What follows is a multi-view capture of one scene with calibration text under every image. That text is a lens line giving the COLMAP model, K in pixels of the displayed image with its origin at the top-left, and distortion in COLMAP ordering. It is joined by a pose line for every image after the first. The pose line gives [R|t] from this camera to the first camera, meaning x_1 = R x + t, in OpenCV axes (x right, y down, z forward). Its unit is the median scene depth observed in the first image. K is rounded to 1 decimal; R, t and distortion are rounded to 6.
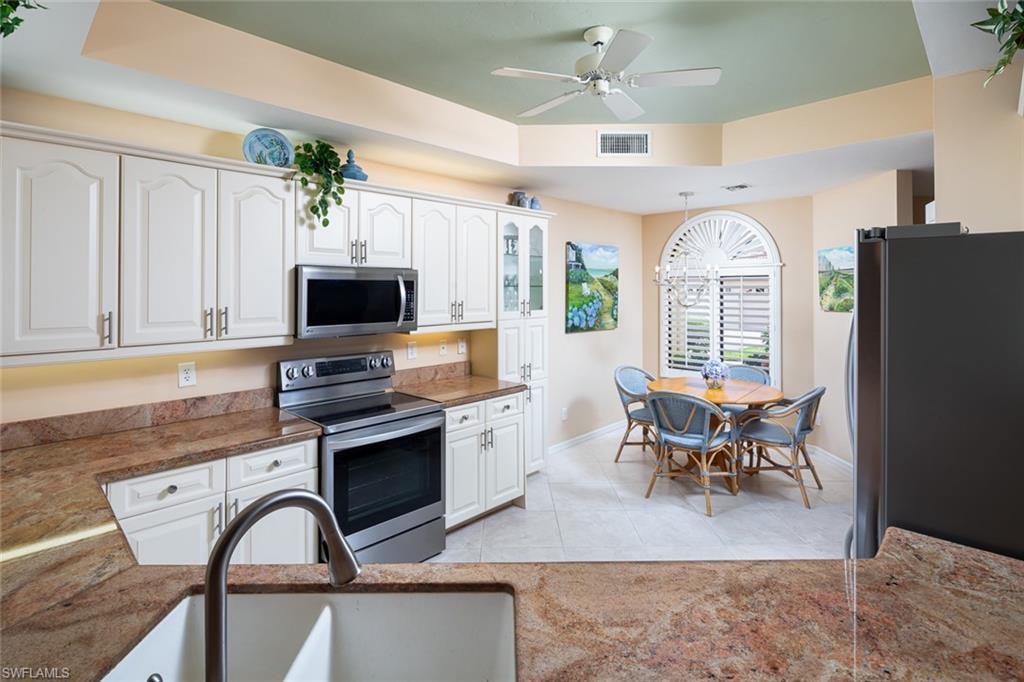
lens RADIAL K [[503.4, 0, 502.4], [0, 503.4, 286.6], [0, 0, 1]] dist [0.000330, 0.000359]
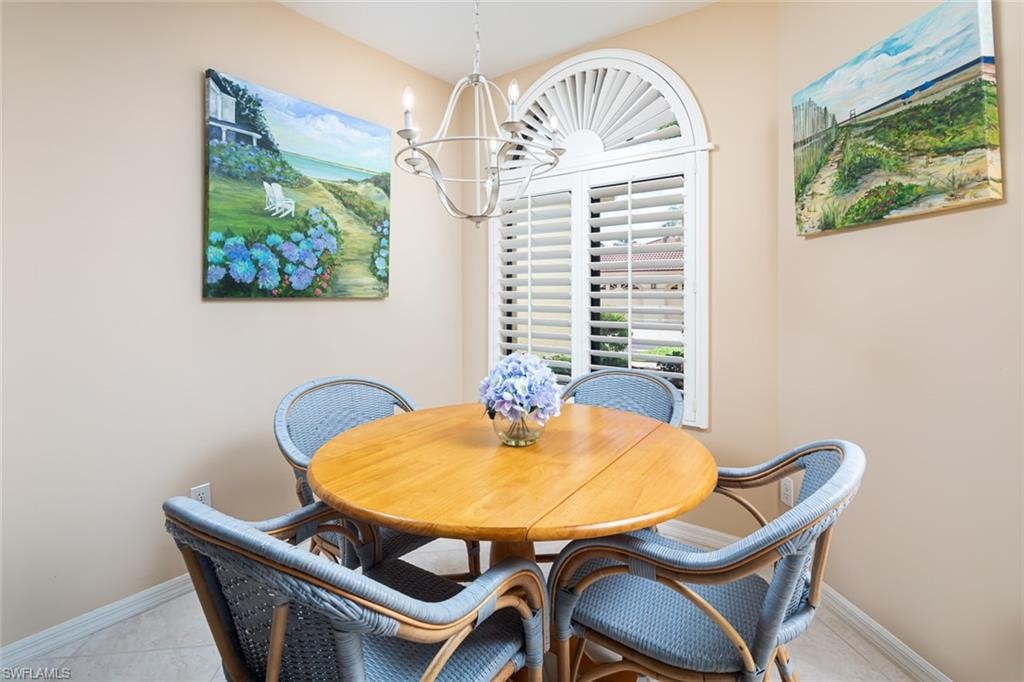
lens RADIAL K [[503.4, 0, 506.8], [0, 503.4, 295.8], [0, 0, 1]] dist [0.000330, 0.000359]
pose [[0.992168, -0.001366, 0.124903, 0.303331], [0.000421, 0.999971, 0.007594, 0.083706], [-0.124910, -0.007482, 0.992140, 0.549338]]
